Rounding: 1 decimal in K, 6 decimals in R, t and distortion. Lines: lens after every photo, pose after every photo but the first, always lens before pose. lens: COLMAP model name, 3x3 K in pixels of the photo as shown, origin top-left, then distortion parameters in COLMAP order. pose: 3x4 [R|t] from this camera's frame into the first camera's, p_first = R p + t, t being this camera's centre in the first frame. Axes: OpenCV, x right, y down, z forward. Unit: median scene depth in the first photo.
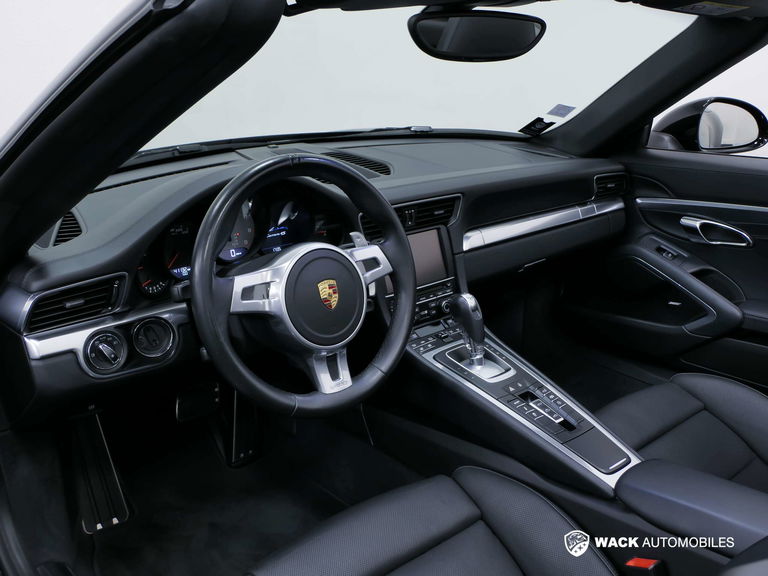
lens RADIAL K [[781.7, 0, 379.8], [0, 781.7, 287.4], [0, 0, 1]] dist [-0.007508, 0.000000]
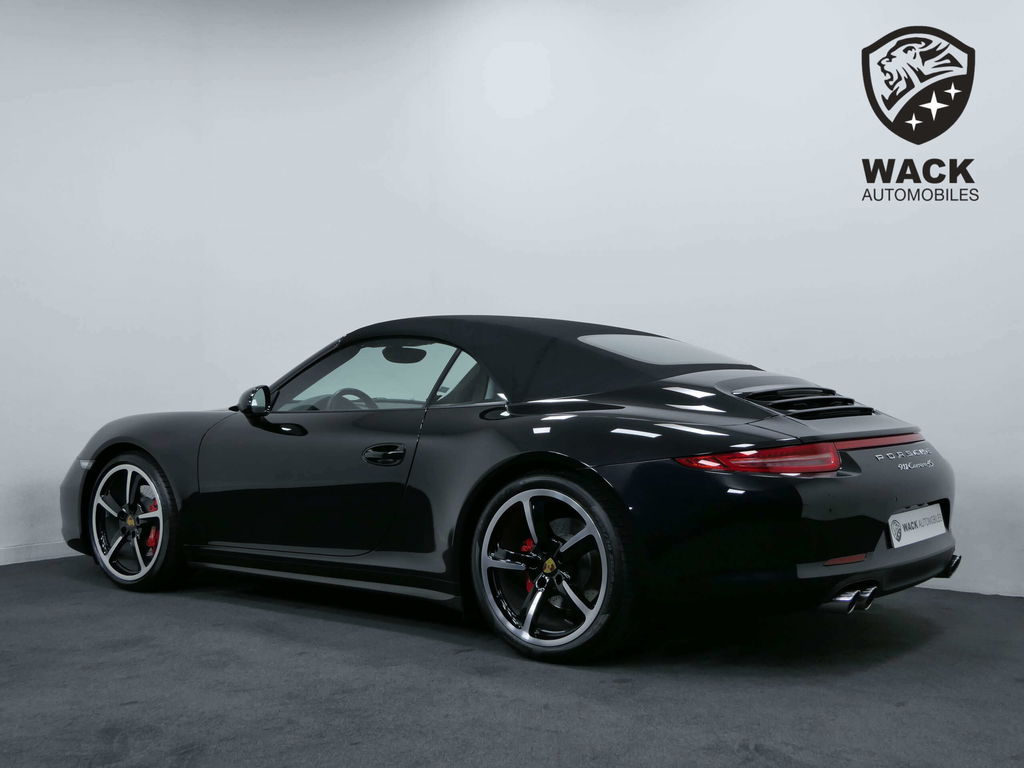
lens RADIAL K [[1395.1, 0, 507.9], [0, 1395.1, 388.1], [0, 0, 1]] dist [-0.034848, 0.000000]
pose [[0.983513, 0.016536, 0.180080, -0.421154], [0.037949, 0.954764, -0.294932, 1.310149], [-0.176811, 0.296903, 0.938396, -3.820100]]
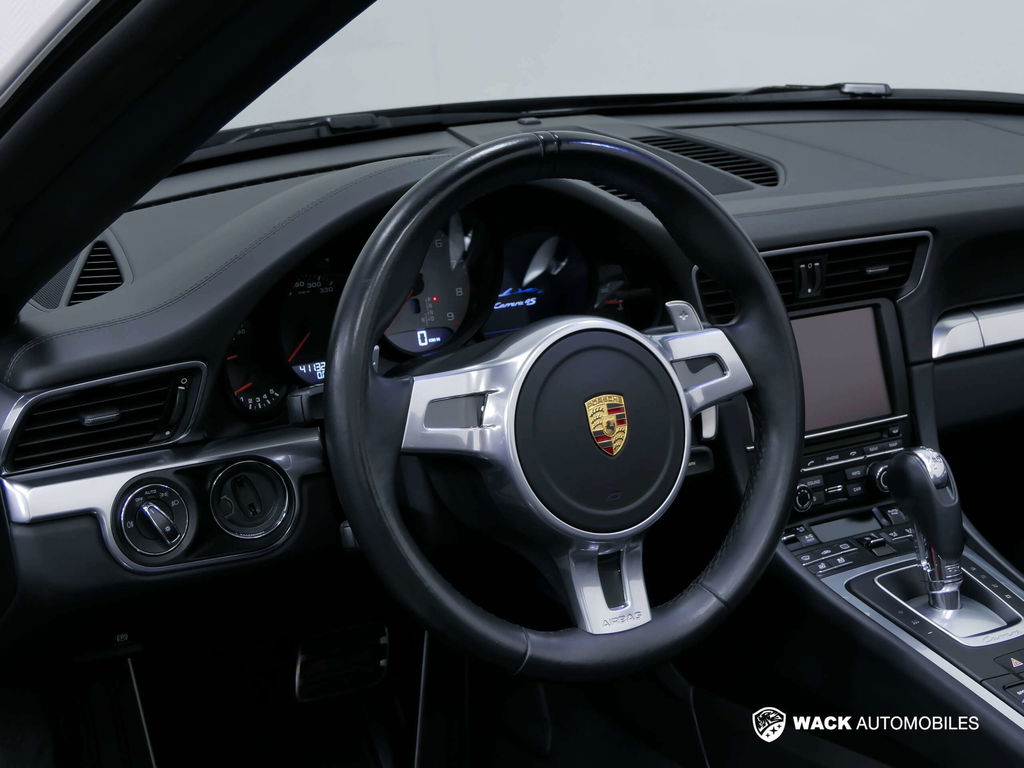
lens RADIAL K [[1889.8, 0, 514.3], [0, 1889.8, 381.7], [0, 0, 1]] dist [-0.017890, 0.000000]
pose [[0.986286, 0.038505, -0.160490, 0.057181], [-0.046054, 0.997988, -0.043586, 0.032365], [0.158488, 0.050379, 0.986075, -0.137299]]
